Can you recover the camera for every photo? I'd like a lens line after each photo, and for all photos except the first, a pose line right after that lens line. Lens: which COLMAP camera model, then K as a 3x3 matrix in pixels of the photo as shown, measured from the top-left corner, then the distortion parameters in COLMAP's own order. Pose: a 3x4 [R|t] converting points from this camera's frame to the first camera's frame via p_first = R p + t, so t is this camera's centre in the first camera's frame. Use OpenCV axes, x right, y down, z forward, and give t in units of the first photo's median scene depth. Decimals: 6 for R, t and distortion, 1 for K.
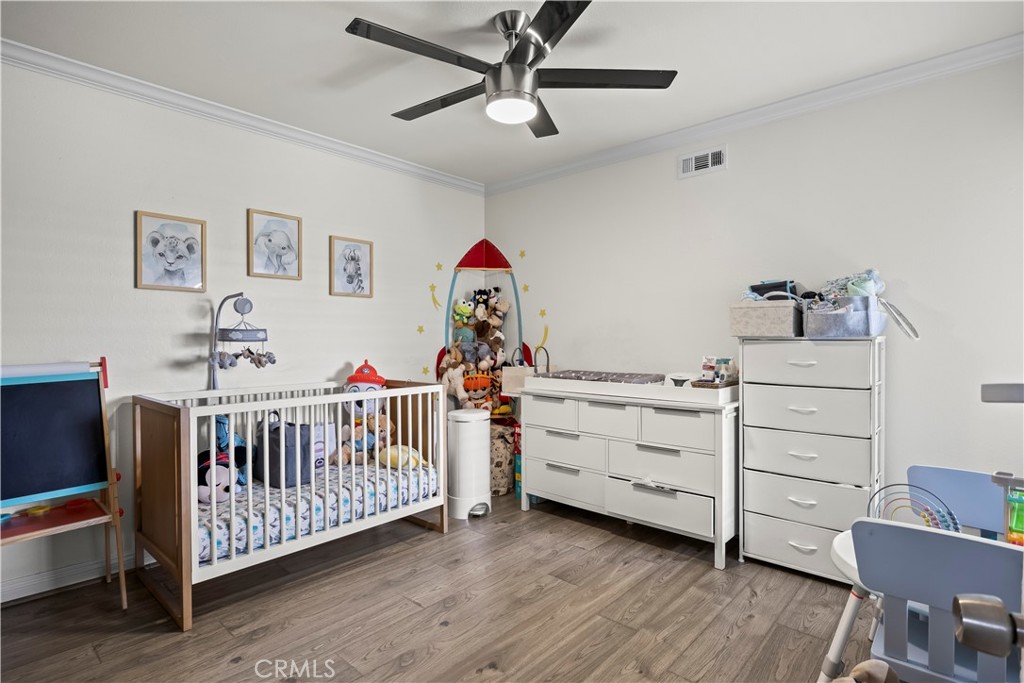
lens RADIAL K [[515.8, 0, 514.7], [0, 515.8, 342.4], [0, 0, 1]] dist [-0.004420, -0.002416]
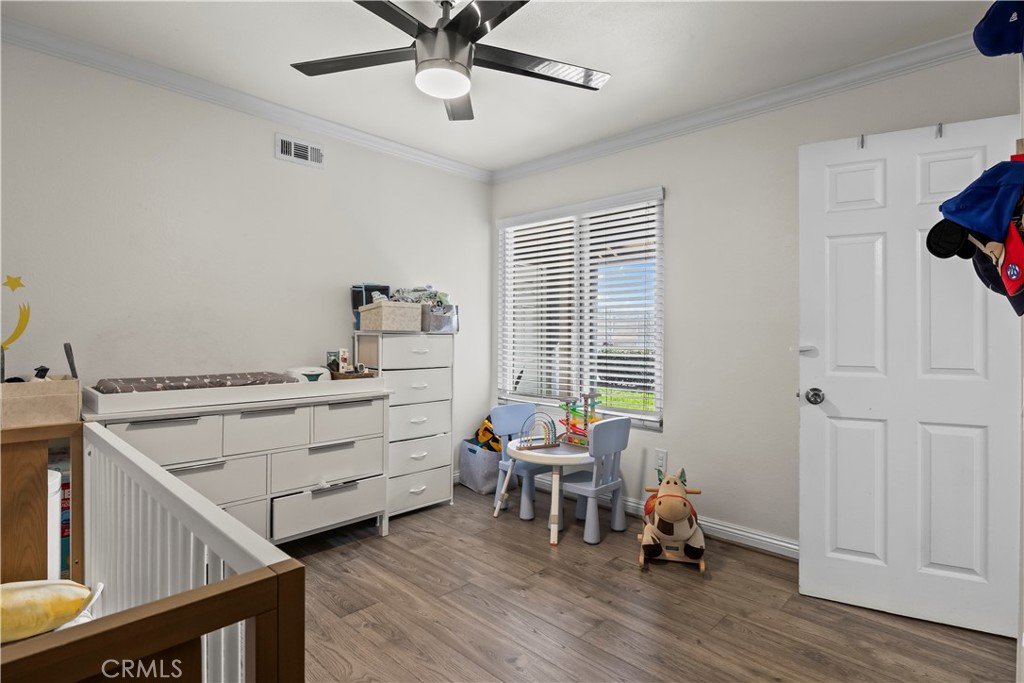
lens RADIAL K [[515.8, 0, 519.0], [0, 515.8, 338.2], [0, 0, 1]] dist [-0.004420, -0.002416]
pose [[0.023889, -0.003999, 0.999707, -0.753468], [0.000632, 0.999992, 0.003985, 0.000963], [-0.999714, 0.000537, 0.023891, 0.702376]]
